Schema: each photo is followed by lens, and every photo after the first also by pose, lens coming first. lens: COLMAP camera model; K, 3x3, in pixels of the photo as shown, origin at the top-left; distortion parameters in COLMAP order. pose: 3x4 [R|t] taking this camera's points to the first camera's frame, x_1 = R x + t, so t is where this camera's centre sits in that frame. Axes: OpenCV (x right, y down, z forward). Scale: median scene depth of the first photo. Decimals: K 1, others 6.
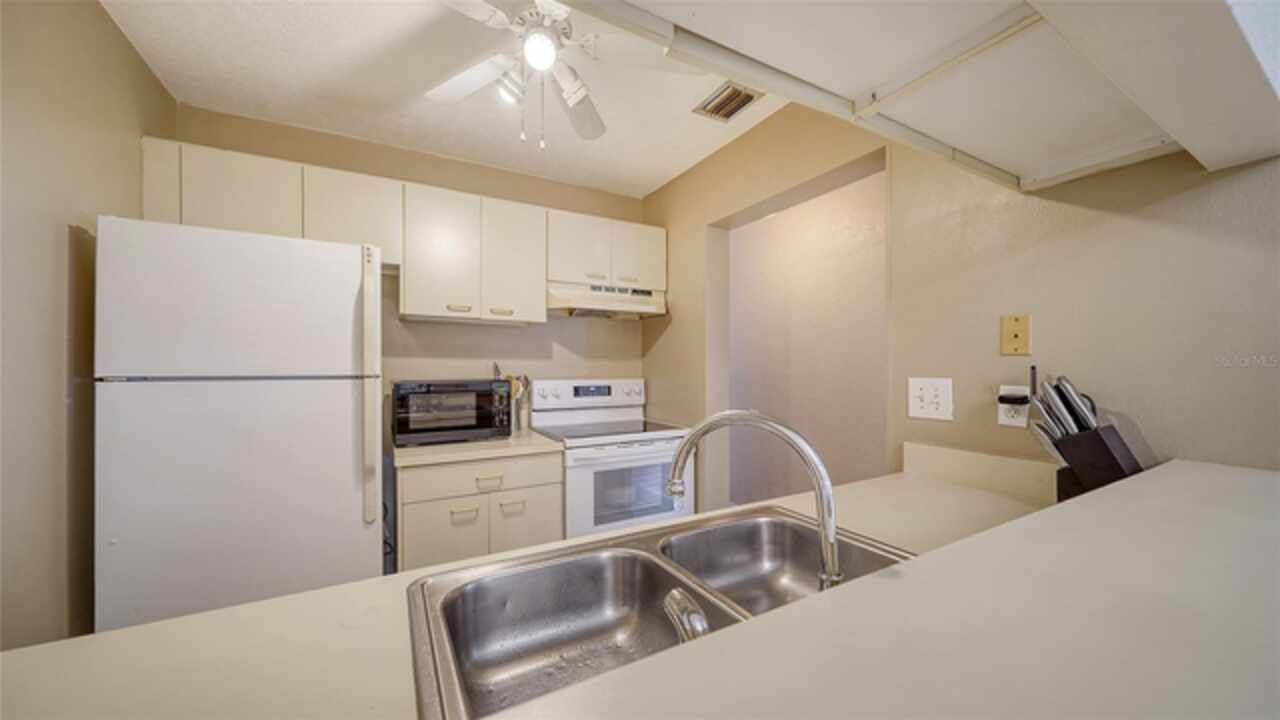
lens RADIAL K [[453.7, 0, 644.7], [0, 453.7, 364.7], [0, 0, 1]] dist [-0.010744, 0.000067]
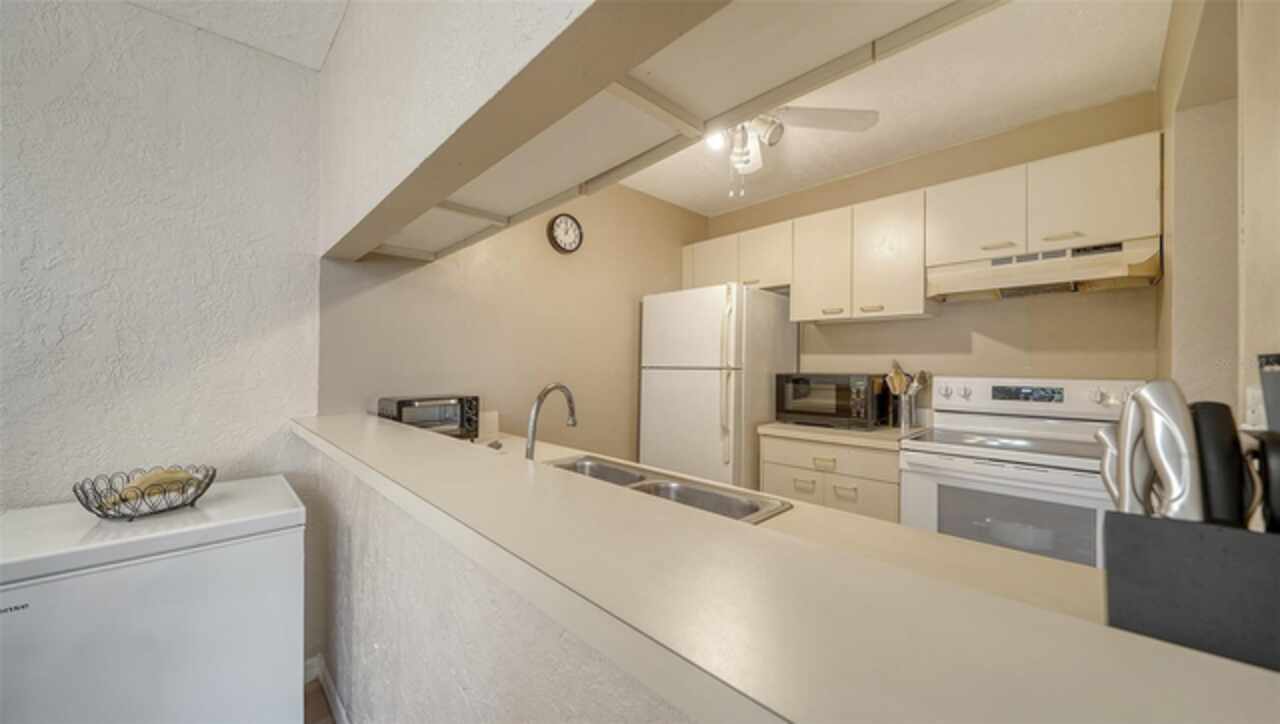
lens RADIAL K [[445.8, 0, 640.2], [0, 445.8, 363.7], [0, 0, 1]] dist [-0.019286, -0.000034]
pose [[0.238969, 0.000261, -0.971027, 0.515169], [0.003972, 0.999991, 0.001246, 0.004970], [0.971019, -0.004155, 0.238966, 0.229980]]
